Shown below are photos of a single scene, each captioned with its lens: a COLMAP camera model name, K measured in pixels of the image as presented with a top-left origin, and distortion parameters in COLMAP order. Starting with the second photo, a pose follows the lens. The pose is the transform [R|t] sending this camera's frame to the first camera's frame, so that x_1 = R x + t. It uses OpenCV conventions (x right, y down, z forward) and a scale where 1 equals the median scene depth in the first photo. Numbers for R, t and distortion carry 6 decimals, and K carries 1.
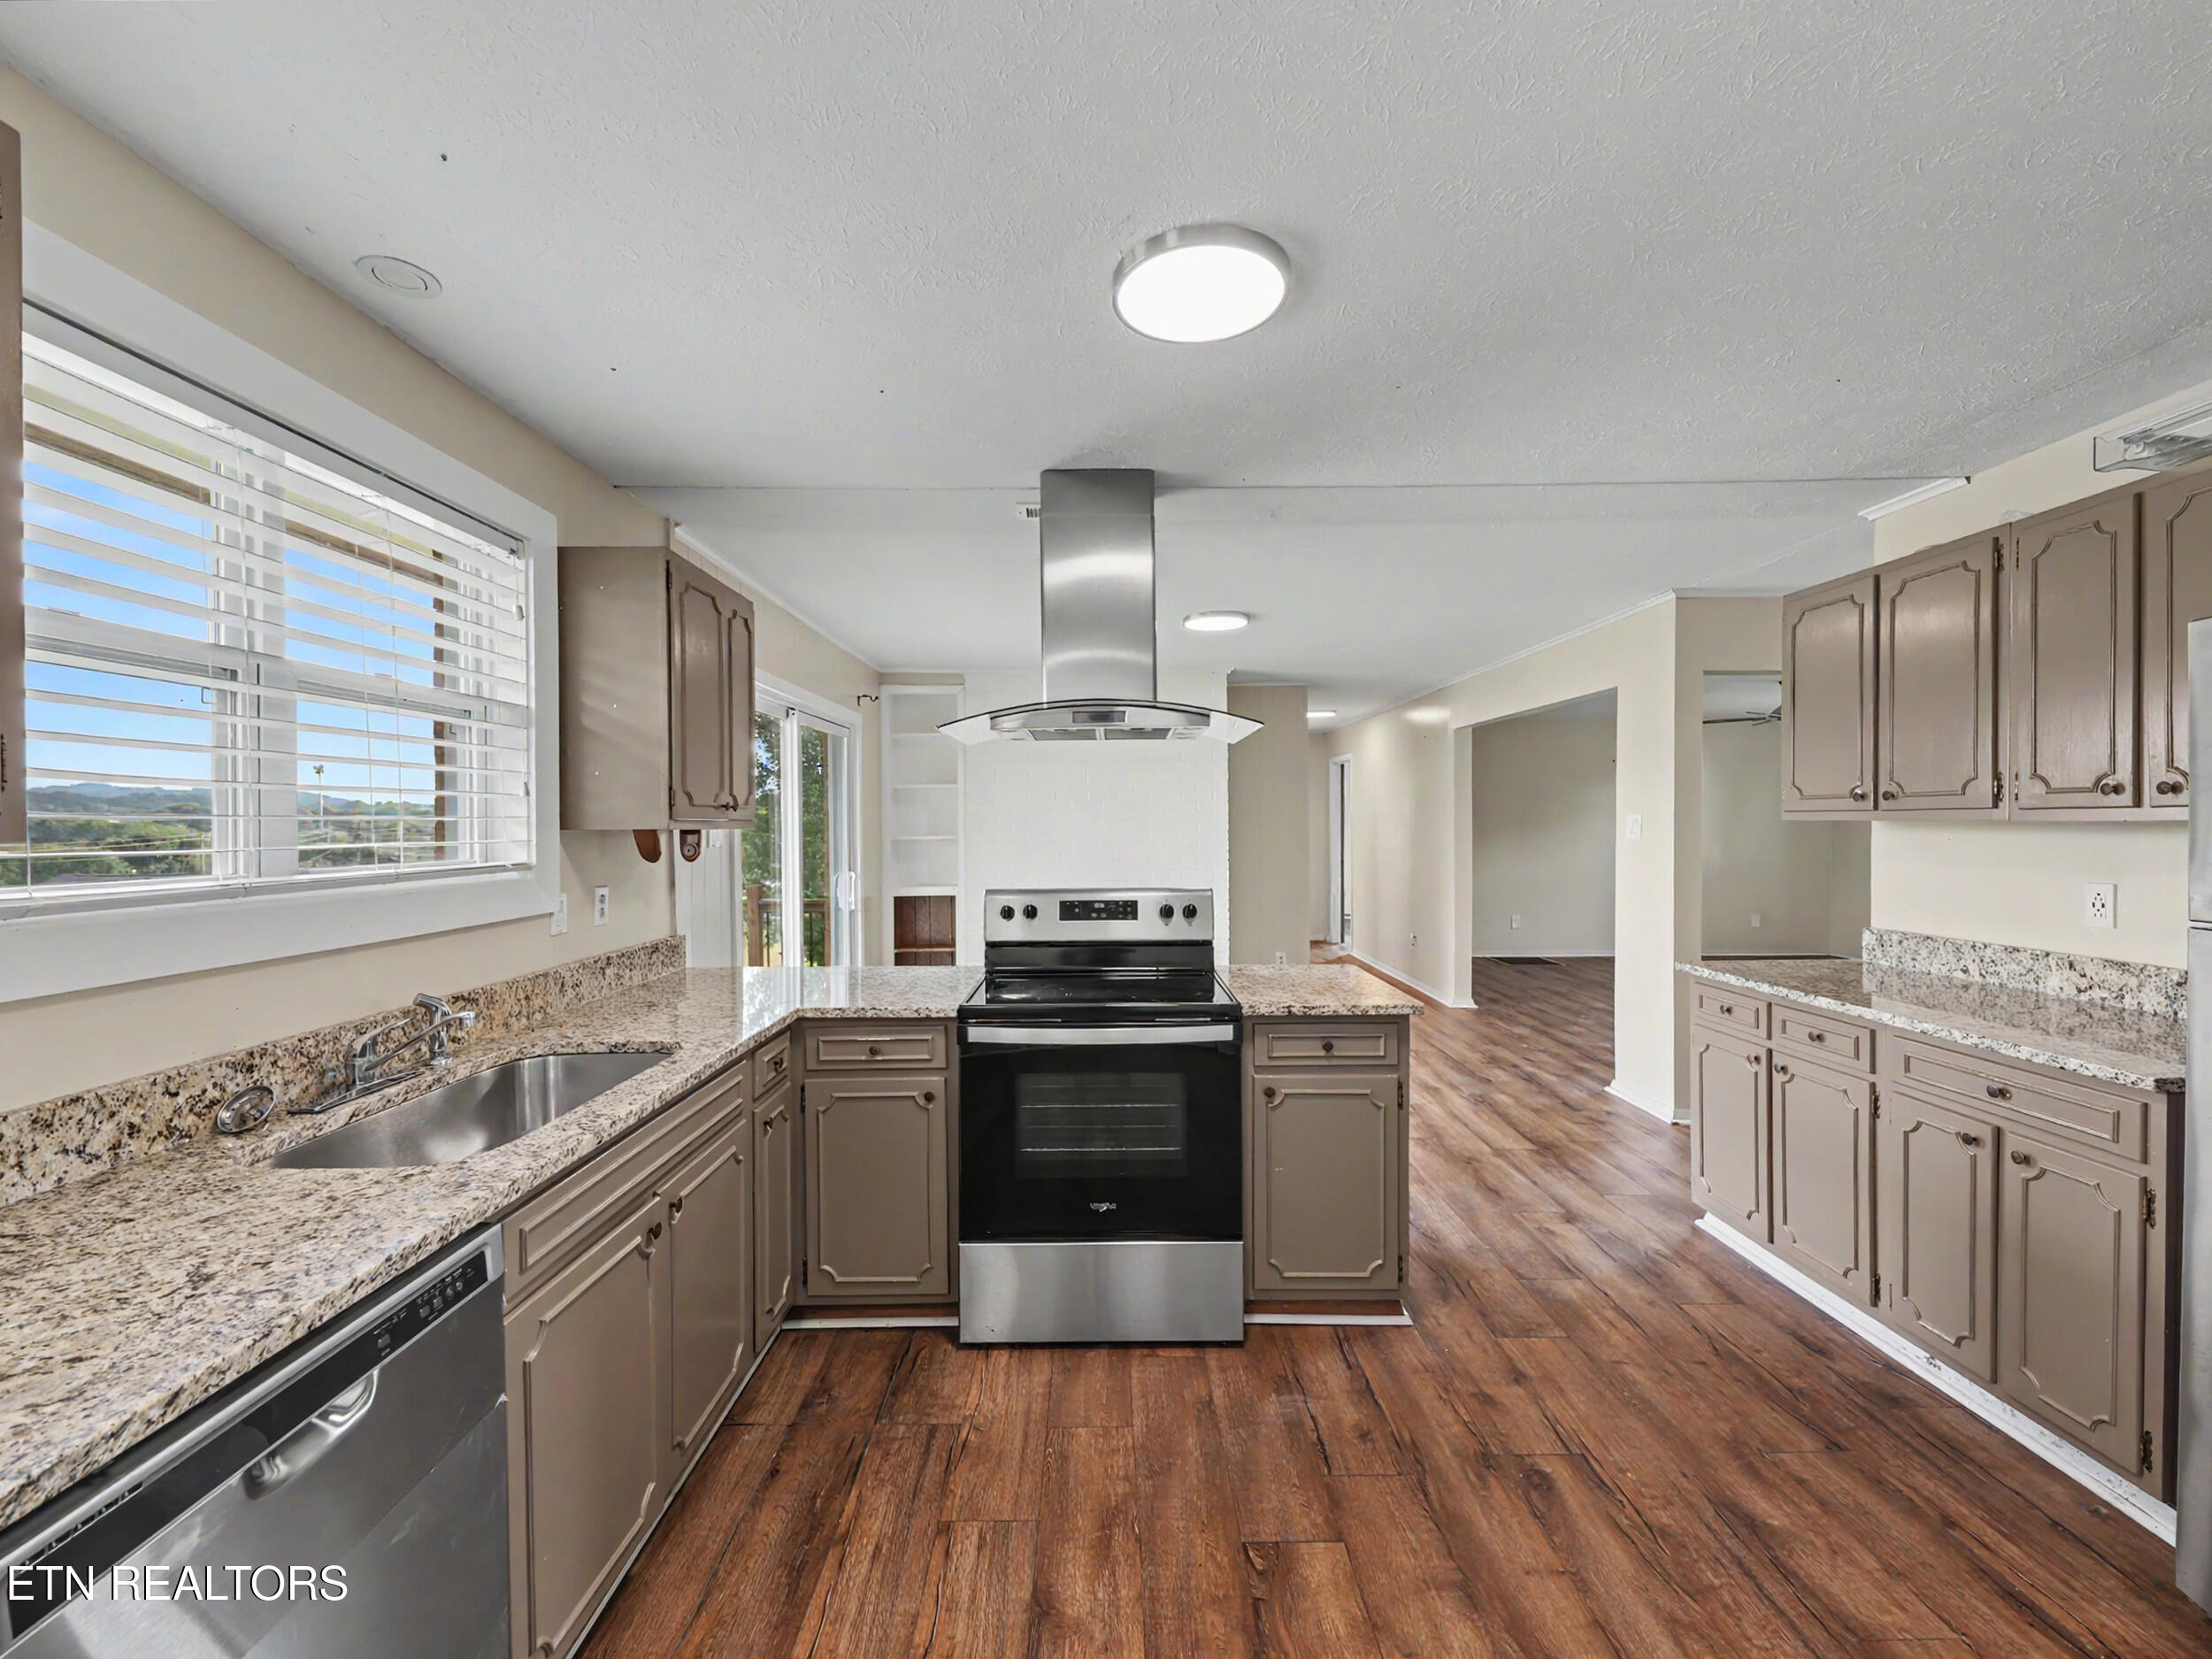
lens RADIAL K [[896.0, 0, 1098.3], [0, 896.0, 835.0], [0, 0, 1]] dist [0.011463, -0.007566]
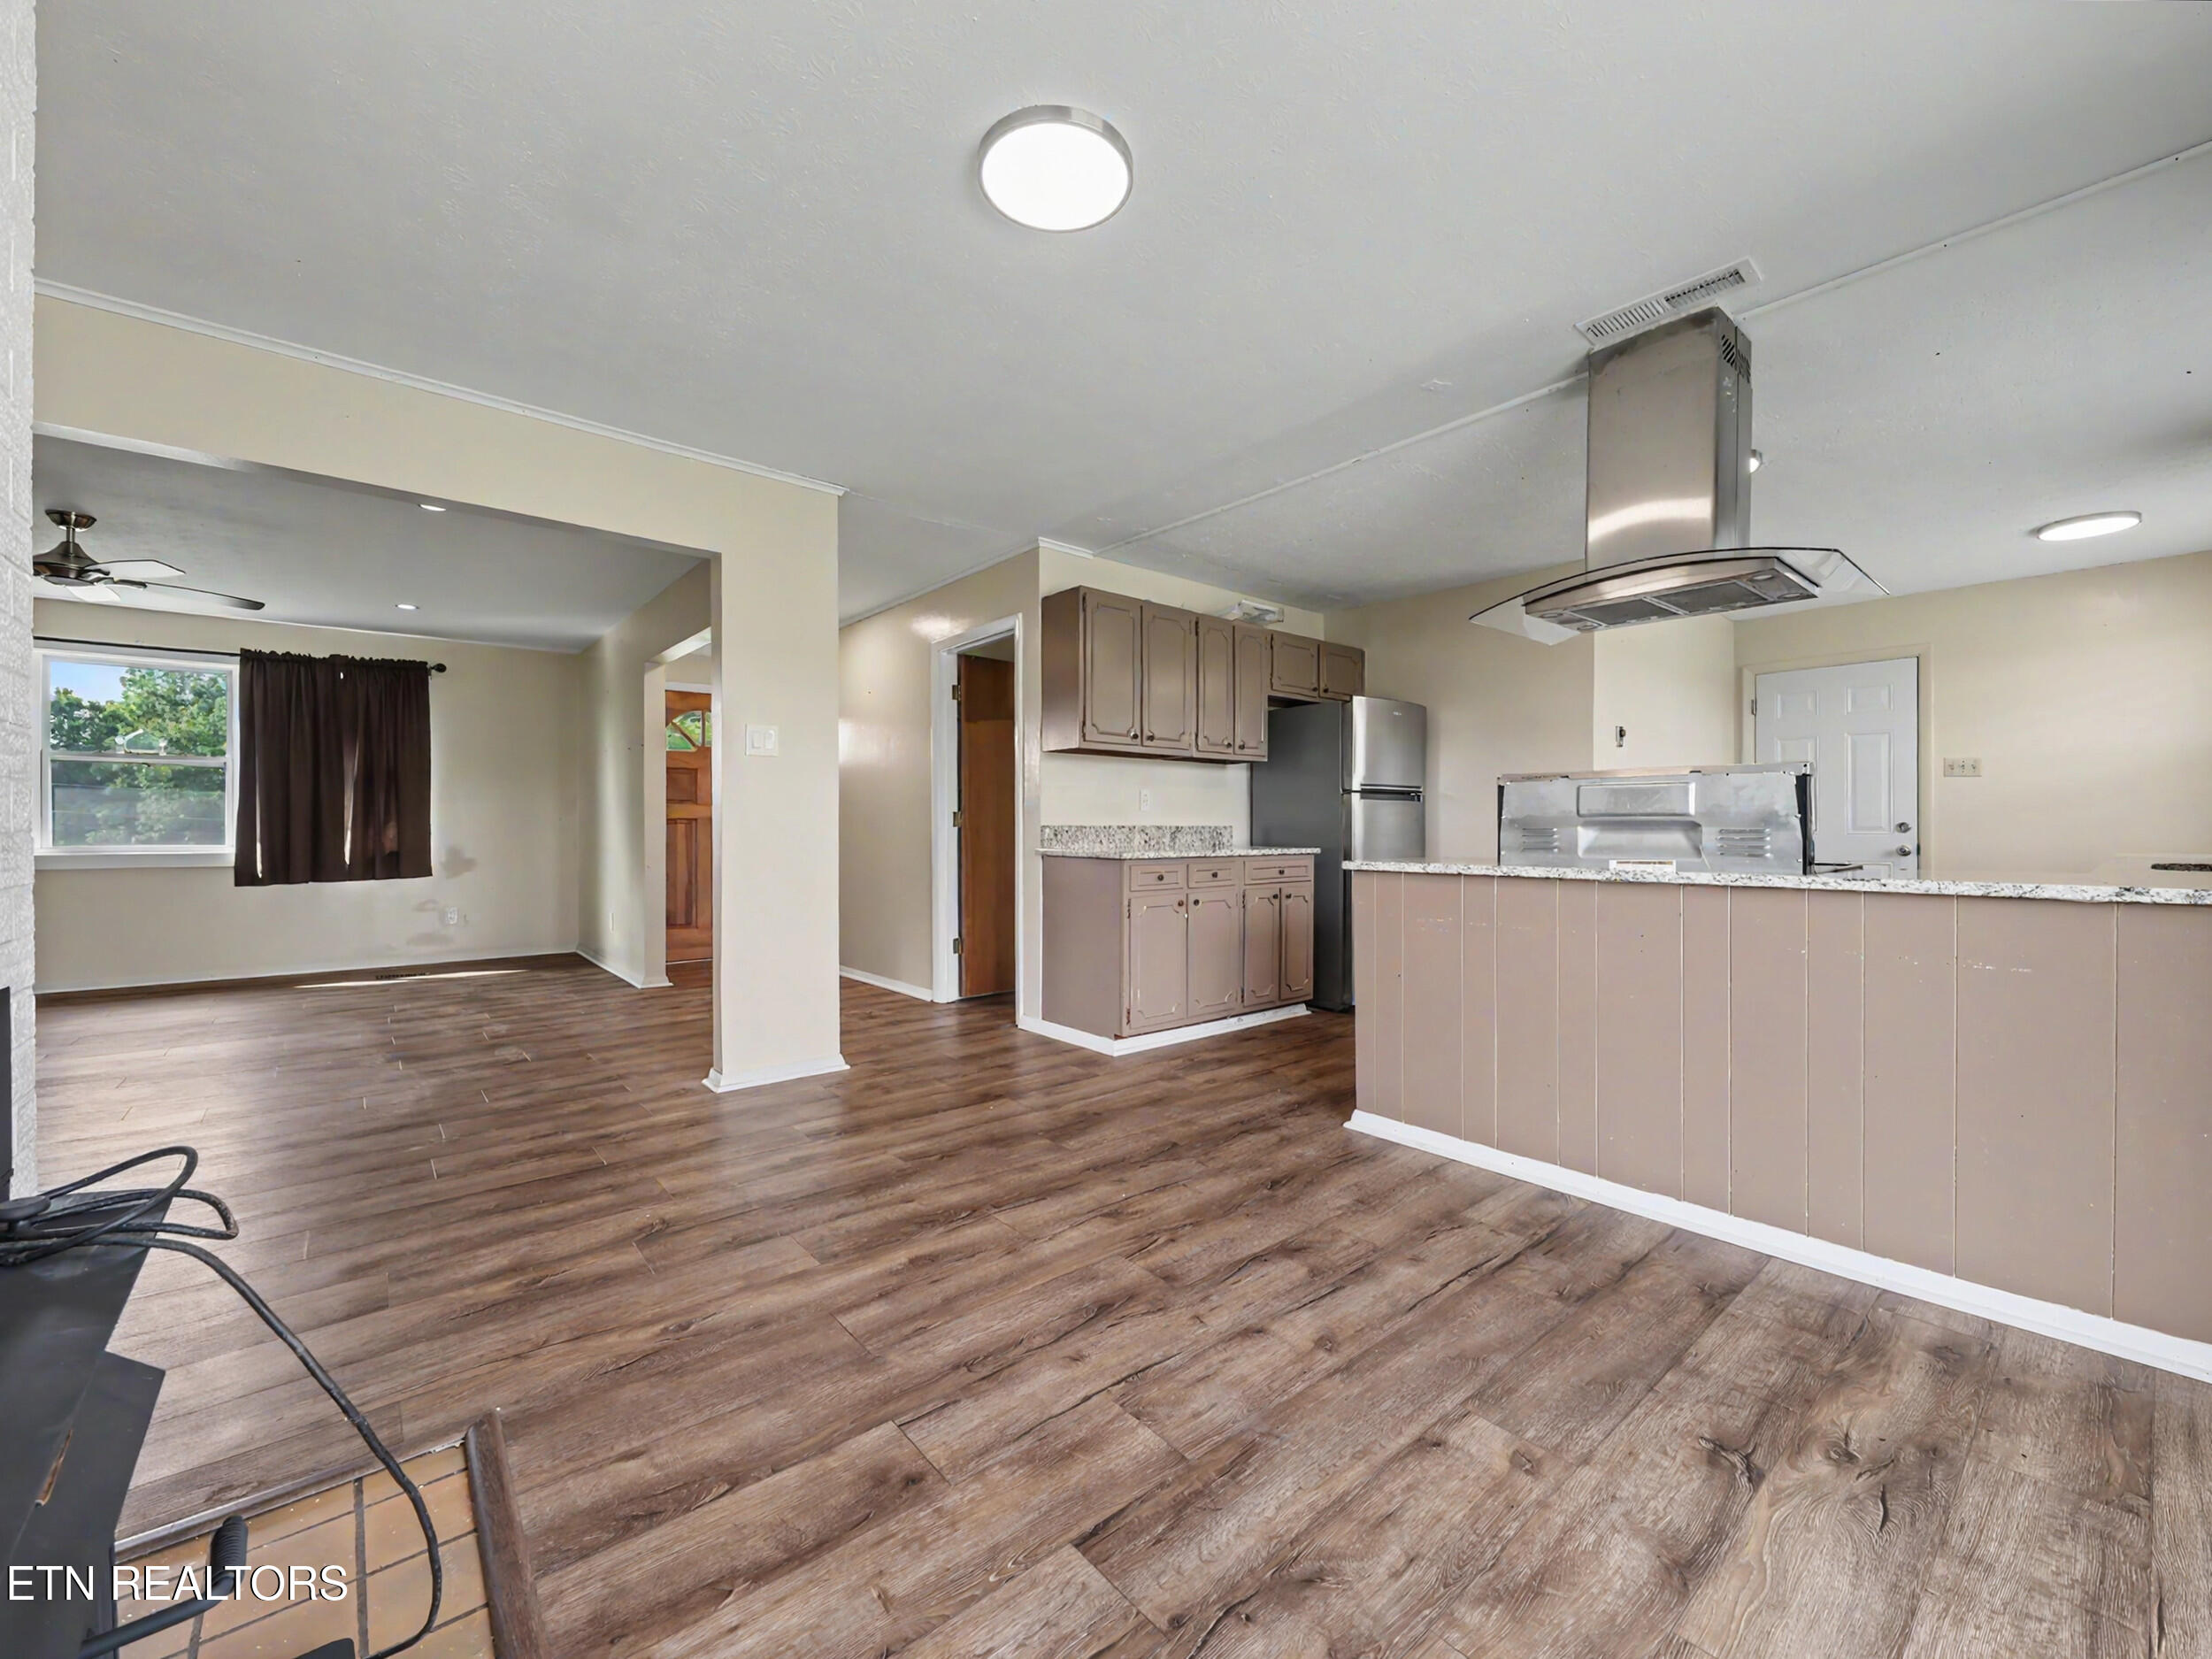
lens RADIAL K [[896.0, 0, 1098.3], [0, 896.0, 835.0], [0, 0, 1]] dist [0.011463, -0.007566]
pose [[-0.651618, 0.002138, 0.758544, -0.377448], [0.014400, 0.999851, 0.009552, 0.134433], [-0.758411, 0.017147, -0.651551, 2.390105]]
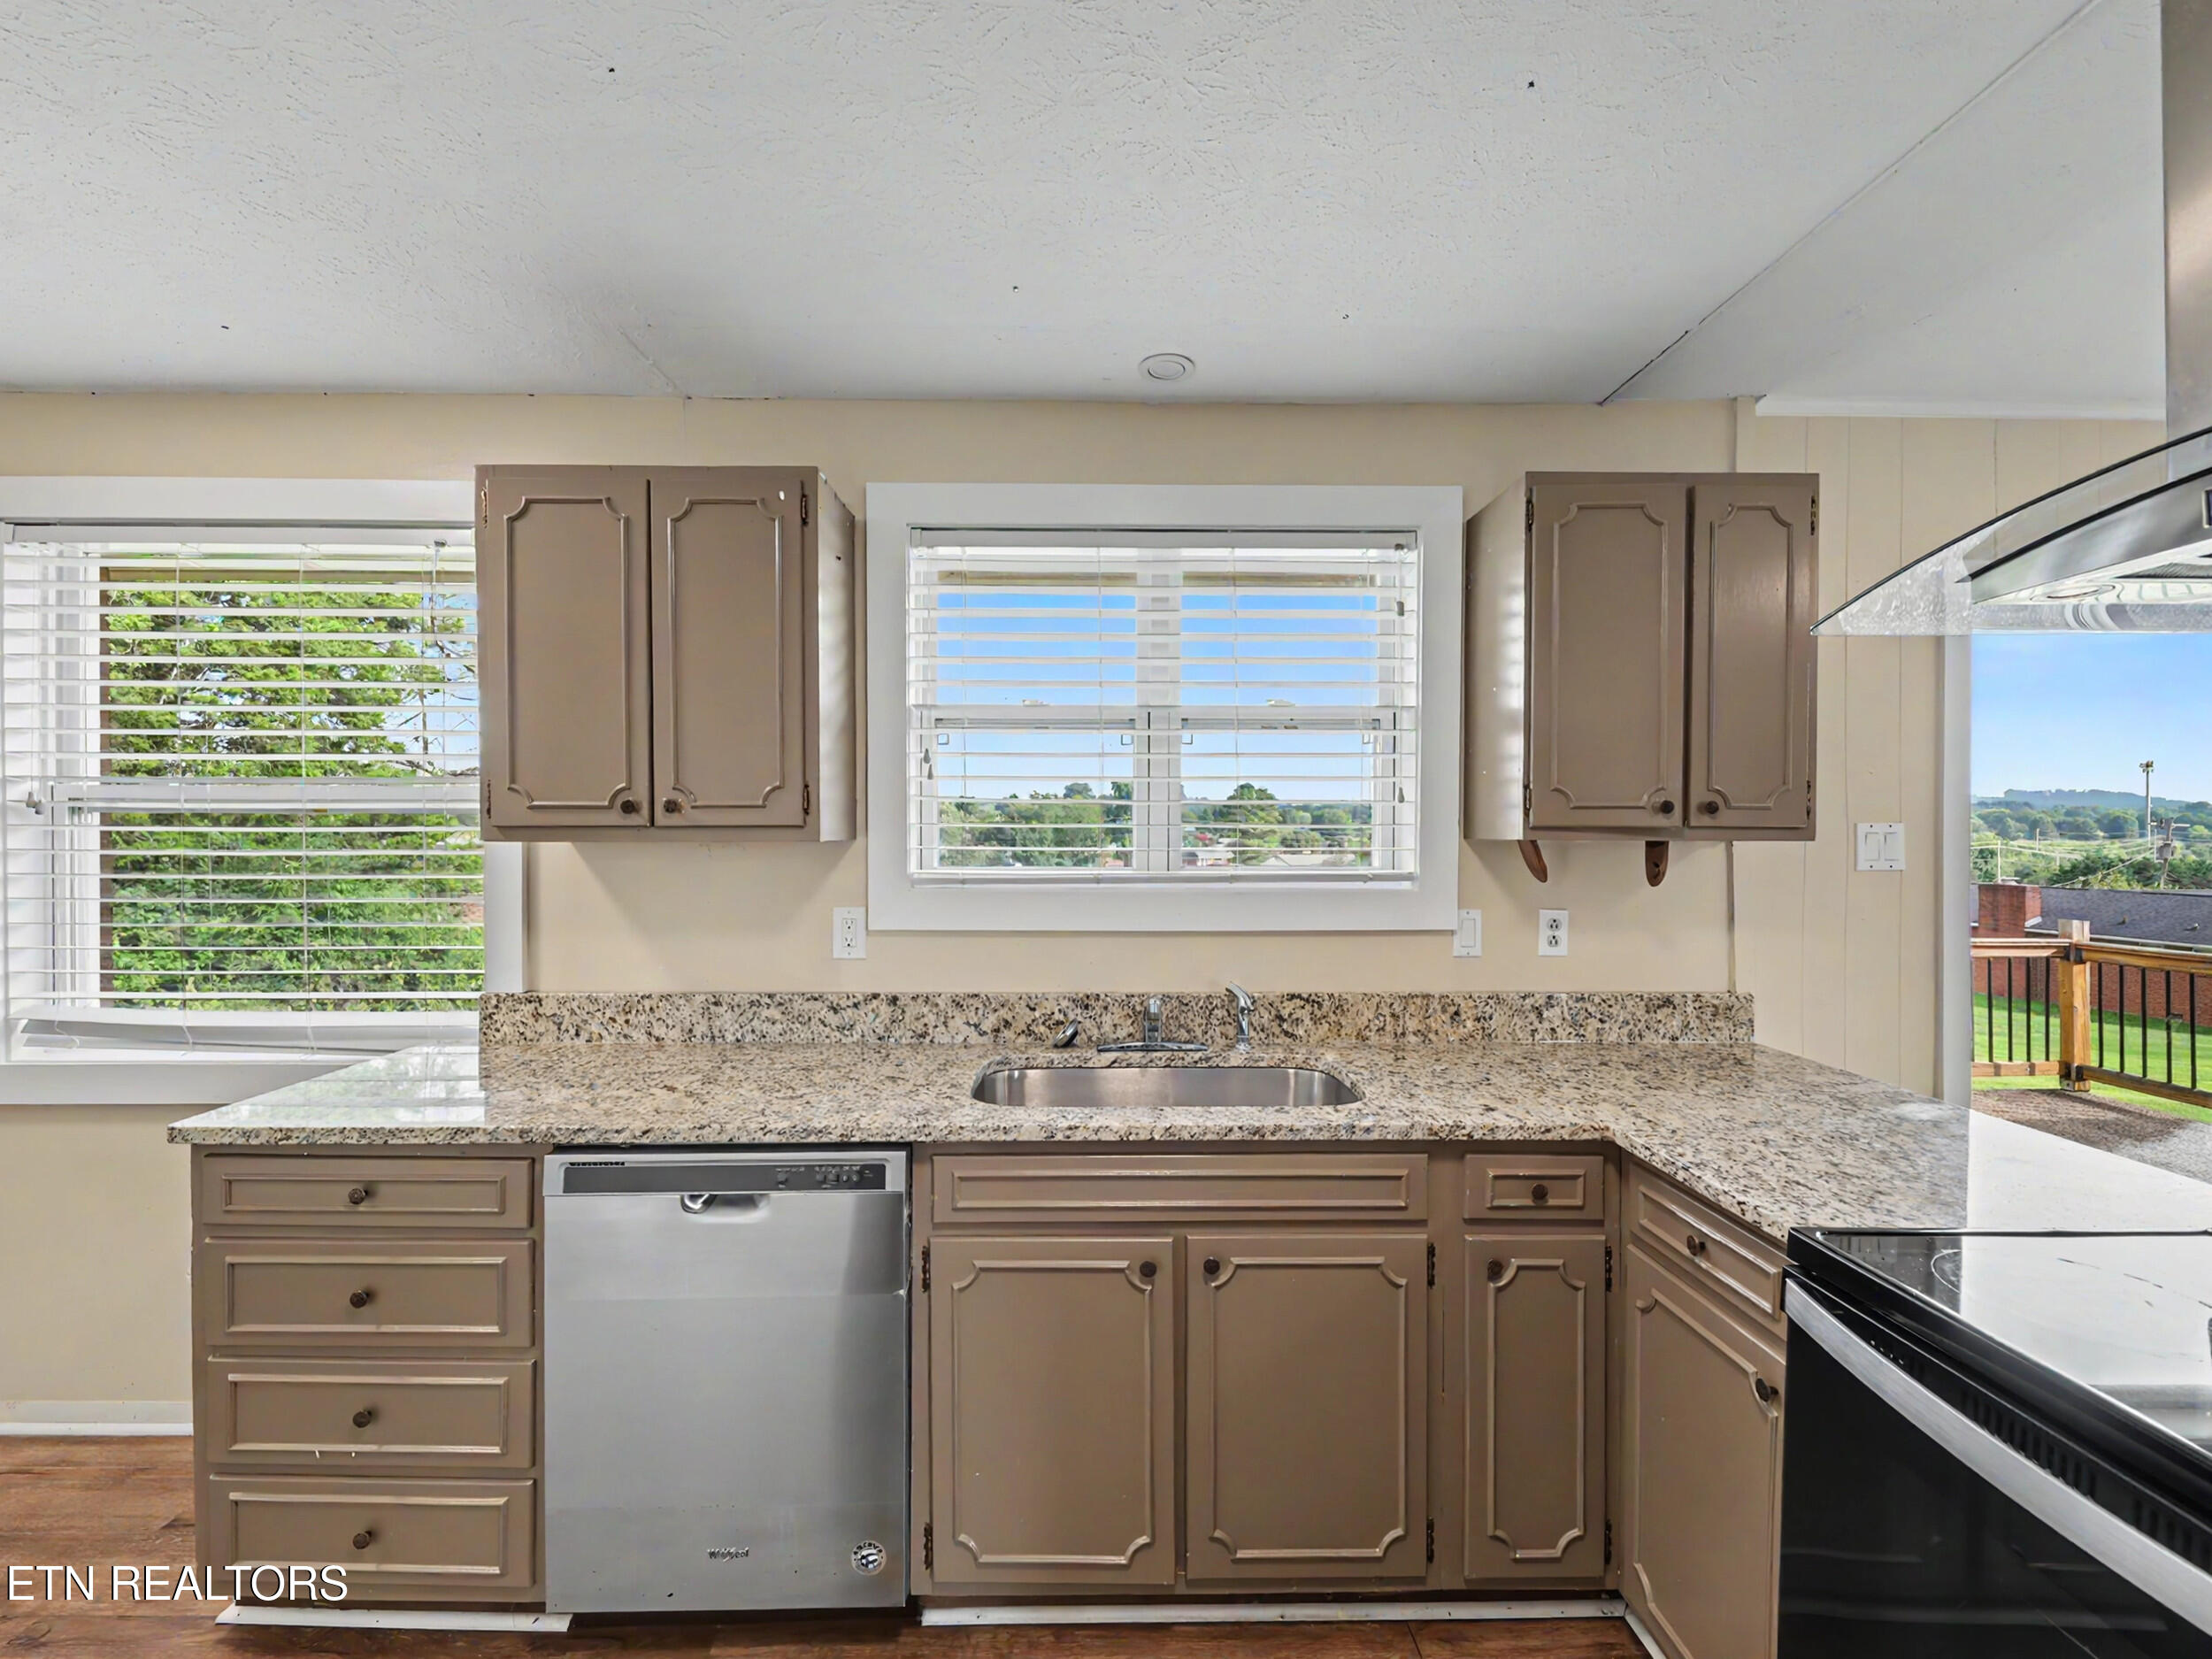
lens RADIAL K [[931.7, 0, 1098.4], [0, 931.7, 838.5], [0, 0, 1]] dist [0.010831, -0.005635]
pose [[0.017775, 0.011792, -0.999772, 0.317348], [-0.014357, 0.999830, 0.011537, -0.011442], [0.999739, 0.014148, 0.017942, 0.625526]]
